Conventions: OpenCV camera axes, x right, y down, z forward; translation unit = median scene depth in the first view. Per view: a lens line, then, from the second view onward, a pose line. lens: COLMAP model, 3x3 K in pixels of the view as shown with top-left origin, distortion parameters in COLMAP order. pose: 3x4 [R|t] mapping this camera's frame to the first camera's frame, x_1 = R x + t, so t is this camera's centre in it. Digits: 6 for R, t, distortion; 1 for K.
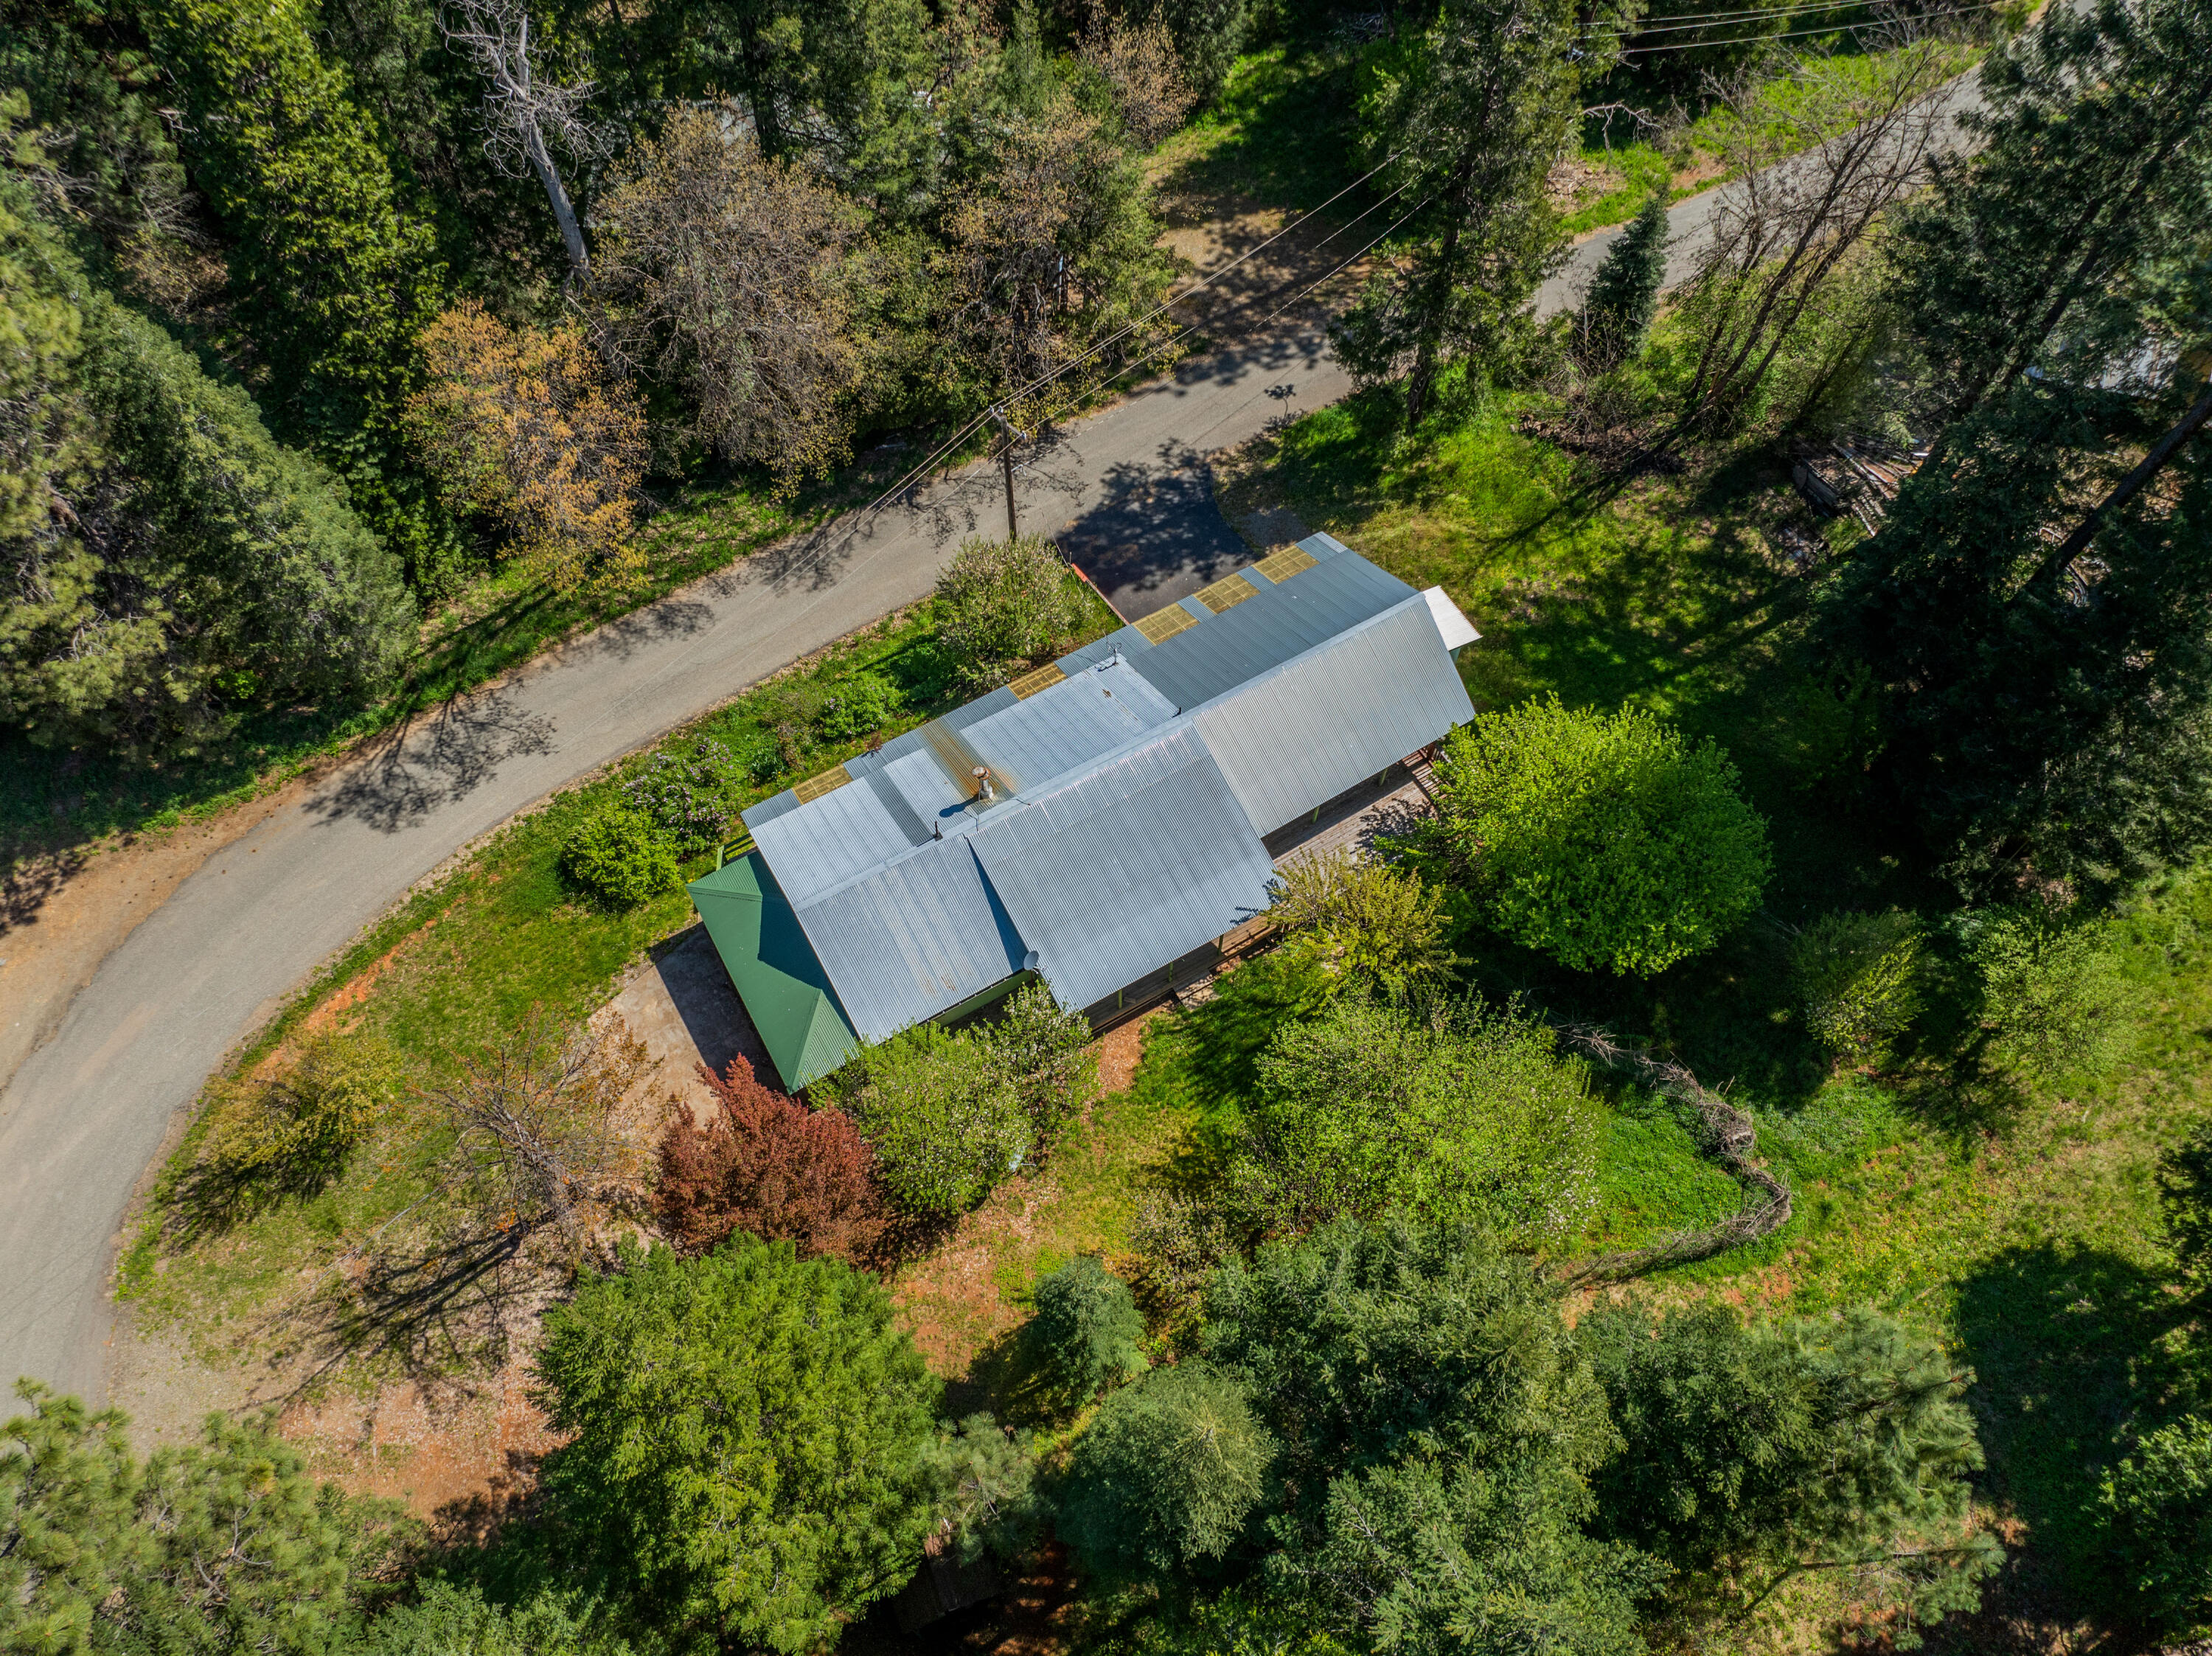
lens RADIAL K [[1526.3, 0, 1106.0], [0, 1526.3, 828.0], [0, 0, 1]] dist [-0.031236, -0.002266]
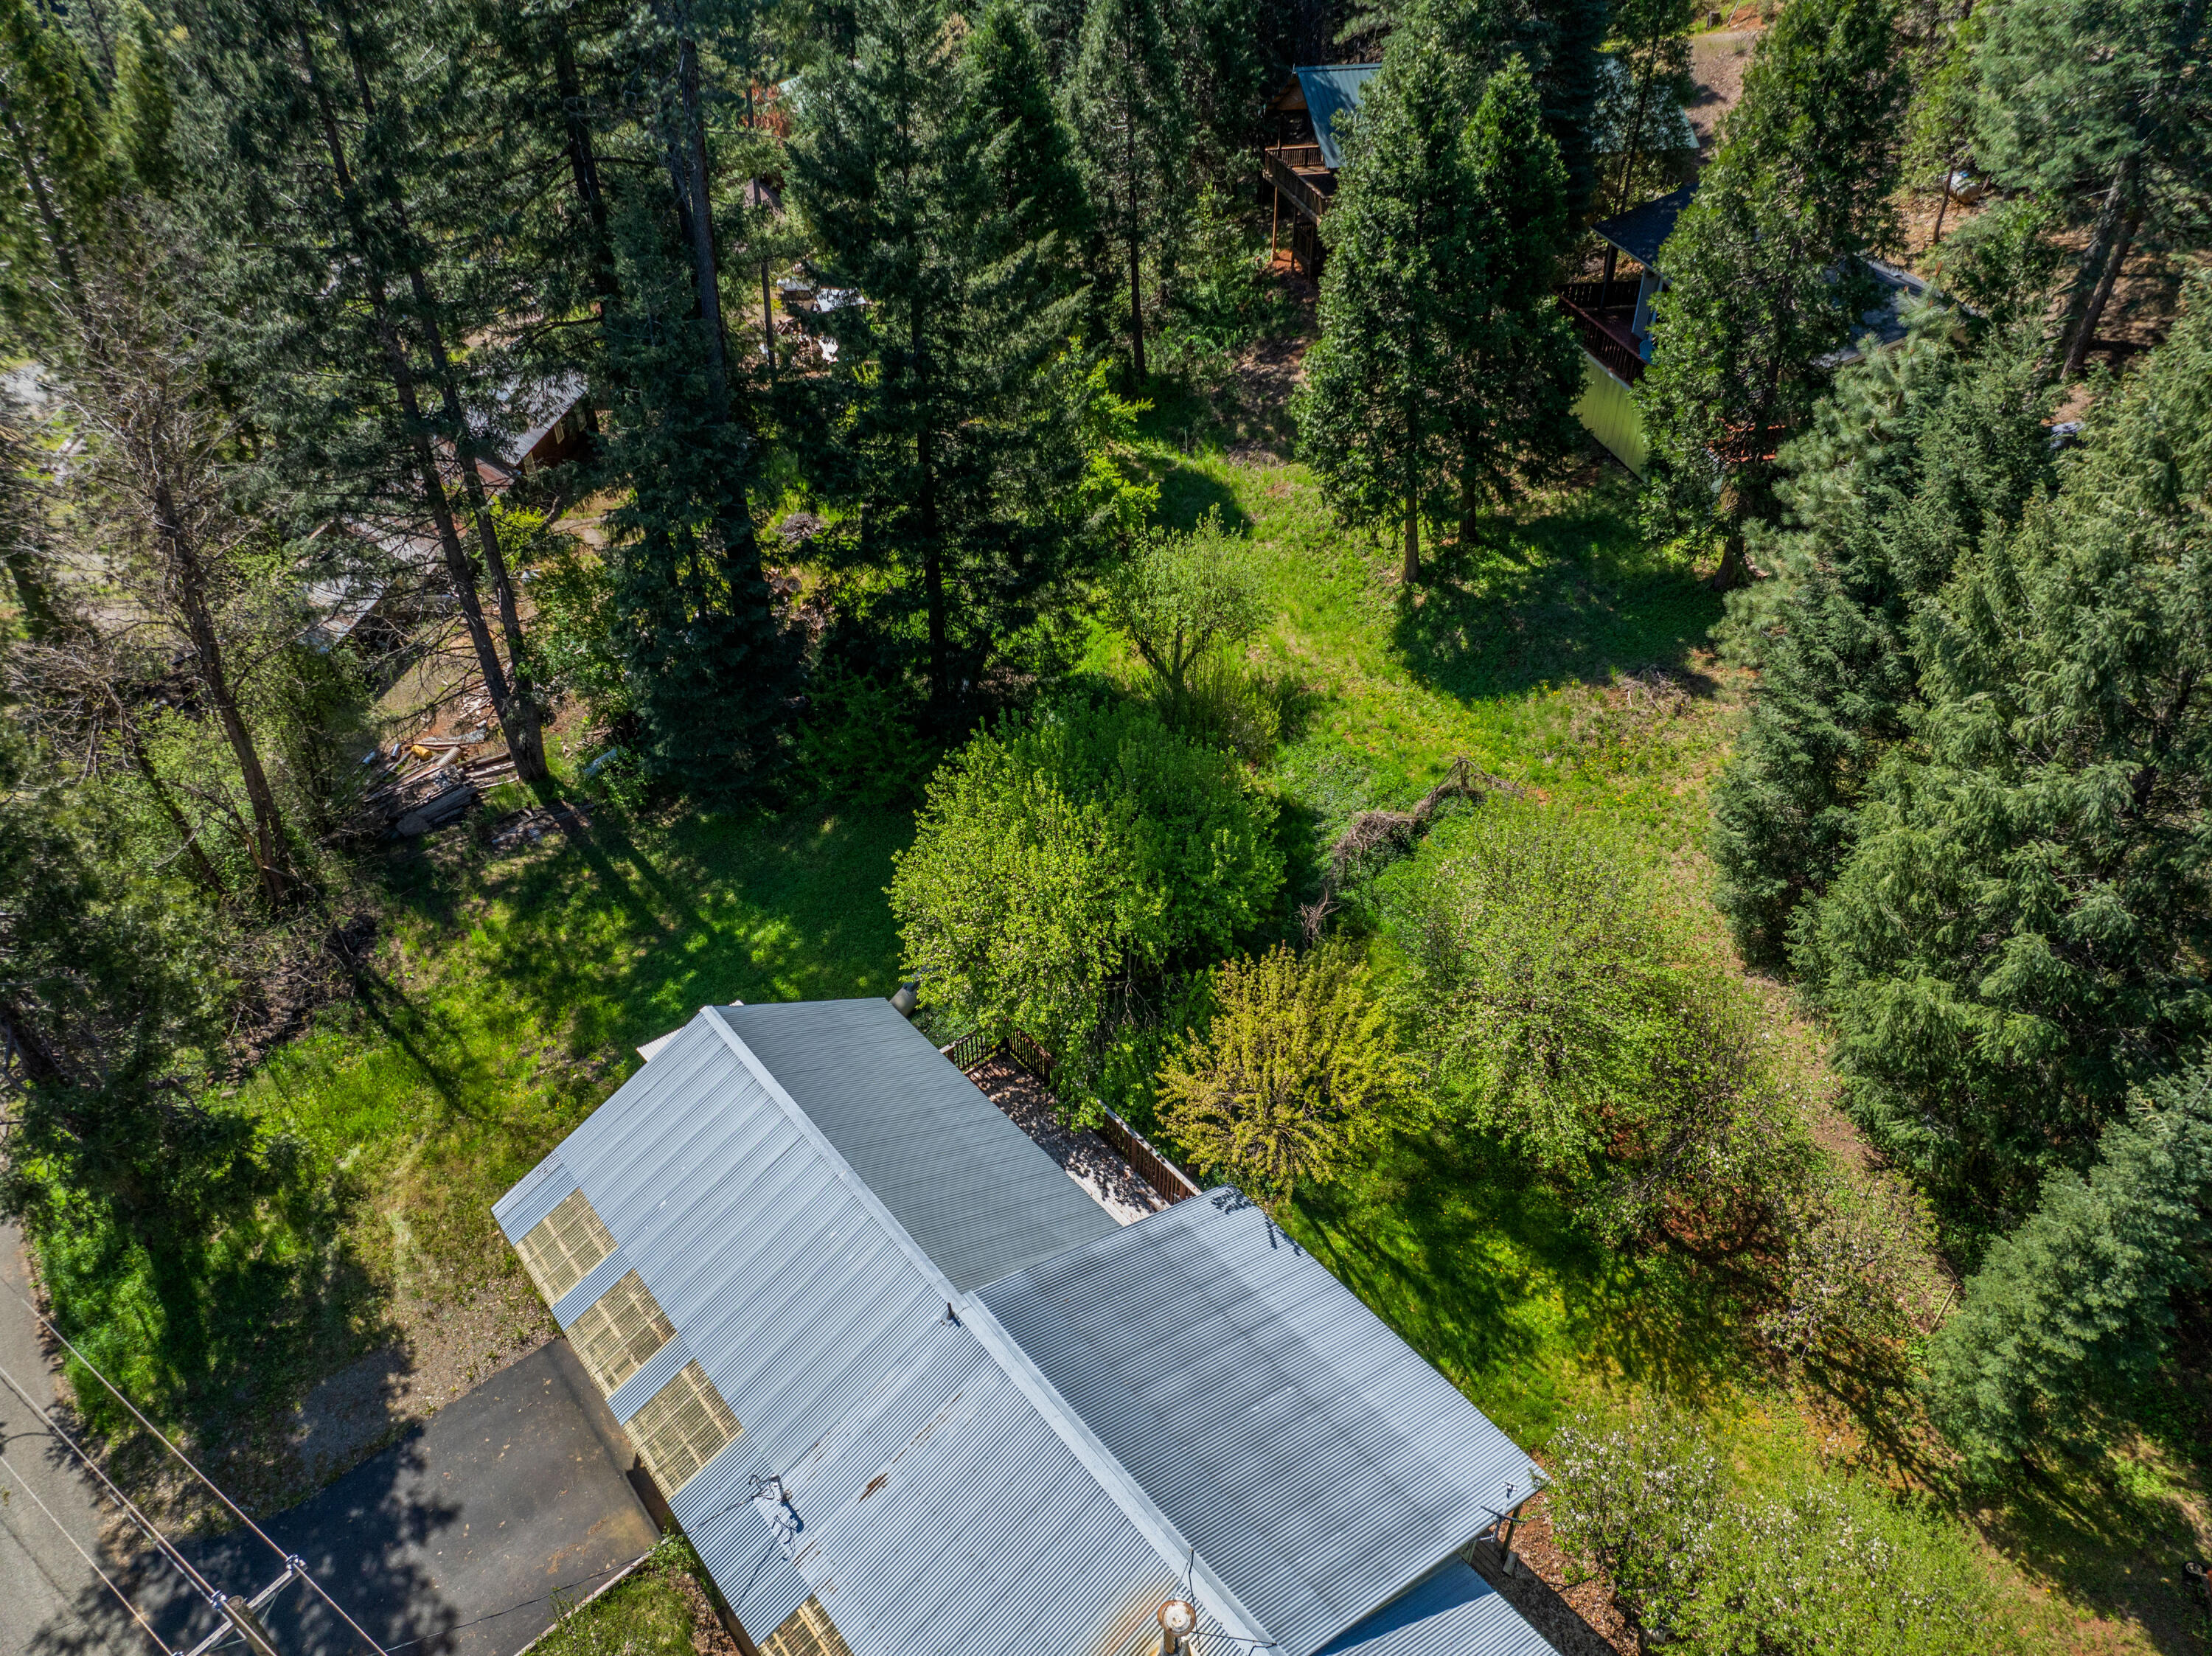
lens RADIAL K [[1557.8, 0, 1106.0], [0, 1557.8, 828.0], [0, 0, 1]] dist [-0.034660, 0.001931]
pose [[-0.142241, -0.596837, 0.789653, -0.257005], [0.879686, 0.289509, 0.377276, -0.250848], [-0.453785, 0.748311, 0.483849, 0.516682]]
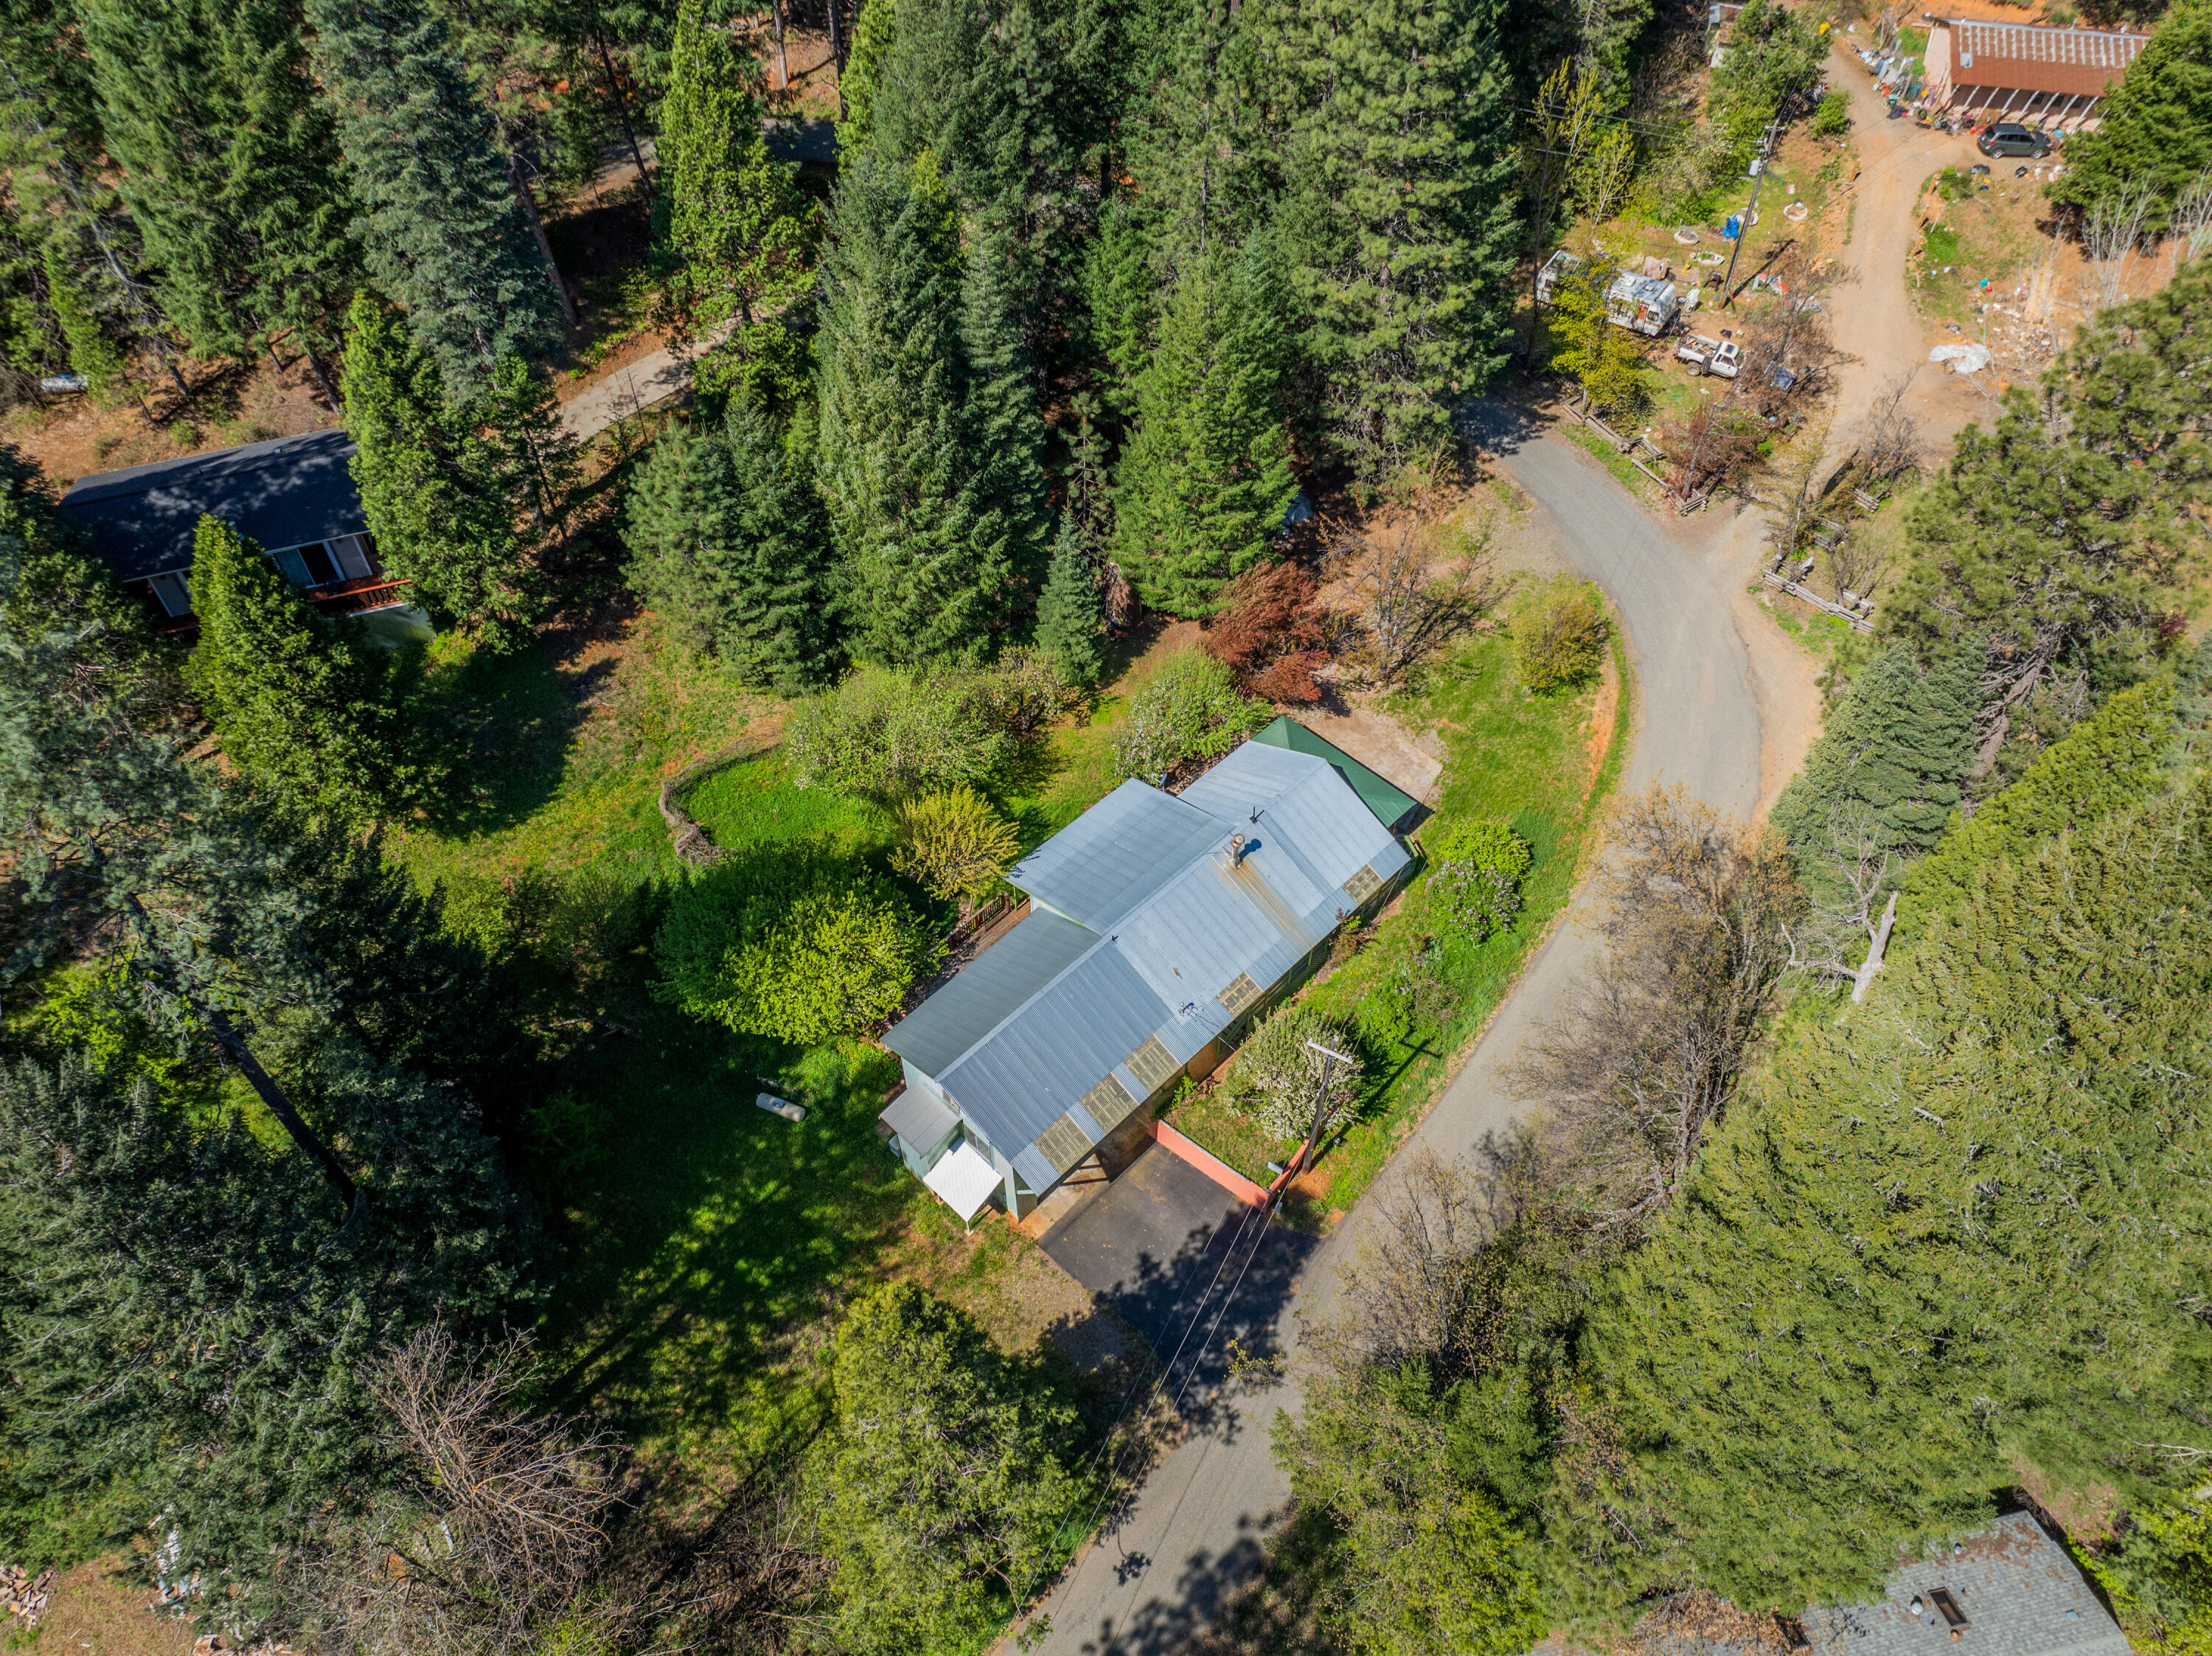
lens RADIAL K [[1551.8, 0, 1106.0], [0, 1551.8, 828.0], [0, 0, 1]] dist [-0.040441, 0.001220]
pose [[-0.965192, 0.202896, -0.165038, 0.221090], [-0.230786, -0.363822, 0.902425, -1.069002], [0.123054, 0.909102, 0.397984, 0.355006]]
